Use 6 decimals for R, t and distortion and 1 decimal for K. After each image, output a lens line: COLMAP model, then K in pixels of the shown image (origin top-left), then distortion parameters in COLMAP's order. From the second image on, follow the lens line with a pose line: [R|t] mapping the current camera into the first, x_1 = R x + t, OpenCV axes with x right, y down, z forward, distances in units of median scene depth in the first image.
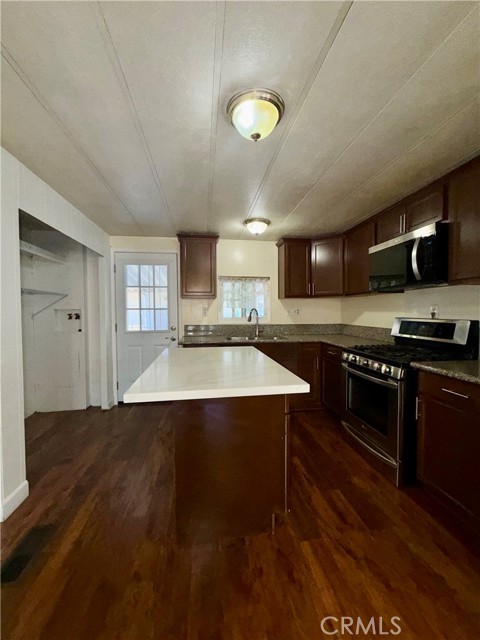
lens RADIAL K [[257.2, 0, 238.8], [0, 257.2, 318.5], [0, 0, 1]] dist [0.000822, 0.000364]
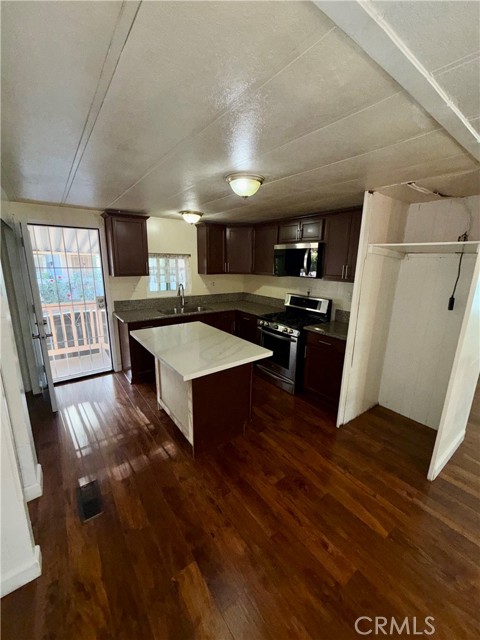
lens RADIAL K [[257.2, 0, 238.8], [0, 257.2, 318.9], [0, 0, 1]] dist [0.000822, 0.000364]
pose [[0.879575, -0.089049, 0.467351, -0.304467], [-0.005170, 0.980480, 0.196551, -0.129023], [-0.475731, -0.175297, 0.861946, -0.163950]]
